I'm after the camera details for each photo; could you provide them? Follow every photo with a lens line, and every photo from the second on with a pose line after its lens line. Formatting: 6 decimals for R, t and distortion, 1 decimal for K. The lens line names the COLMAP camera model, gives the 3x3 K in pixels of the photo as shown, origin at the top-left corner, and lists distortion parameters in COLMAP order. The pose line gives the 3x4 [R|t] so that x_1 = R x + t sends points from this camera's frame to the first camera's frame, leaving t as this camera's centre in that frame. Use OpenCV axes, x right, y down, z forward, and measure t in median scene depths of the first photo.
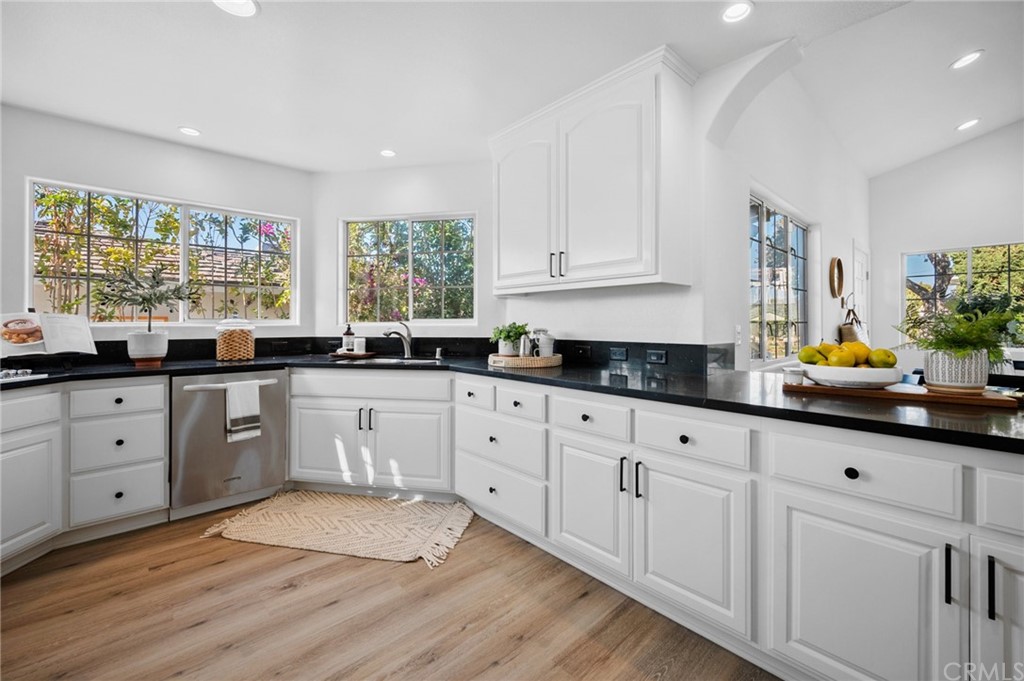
lens RADIAL K [[426.4, 0, 500.5], [0, 426.4, 324.3], [0, 0, 1]] dist [-0.003106, -0.000161]
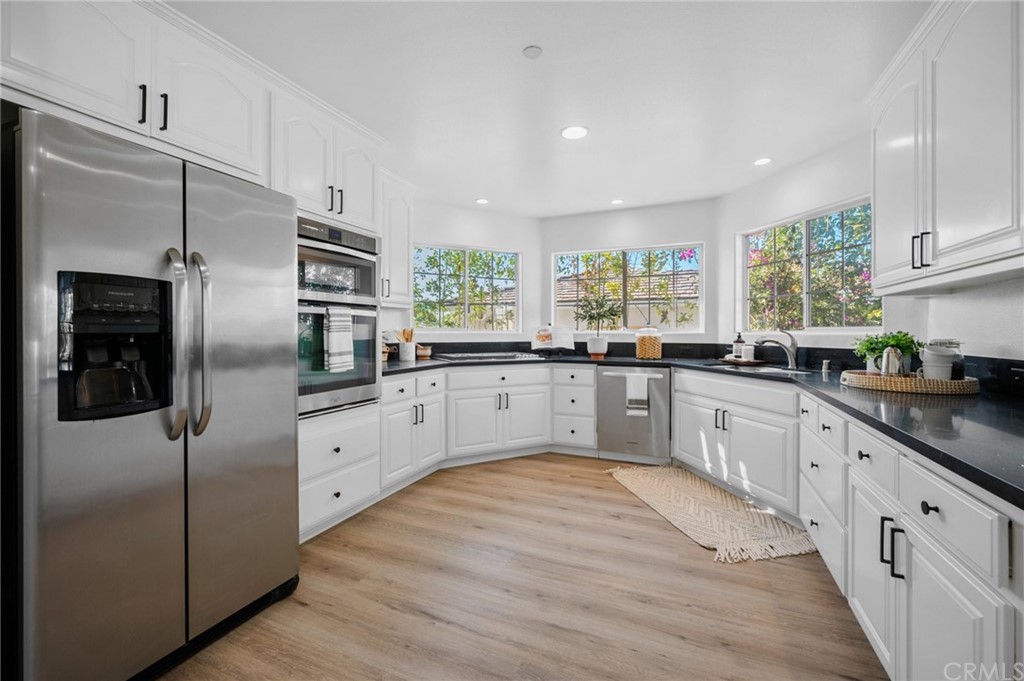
lens RADIAL K [[404.3, 0, 516.5], [0, 404.3, 333.6], [0, 0, 1]] dist [0.001439, 0.000394]
pose [[0.430258, 0.006836, -0.902680, 0.411672], [-0.002877, 0.999977, 0.006201, -0.002493], [0.902701, -0.000071, 0.430268, 0.082865]]
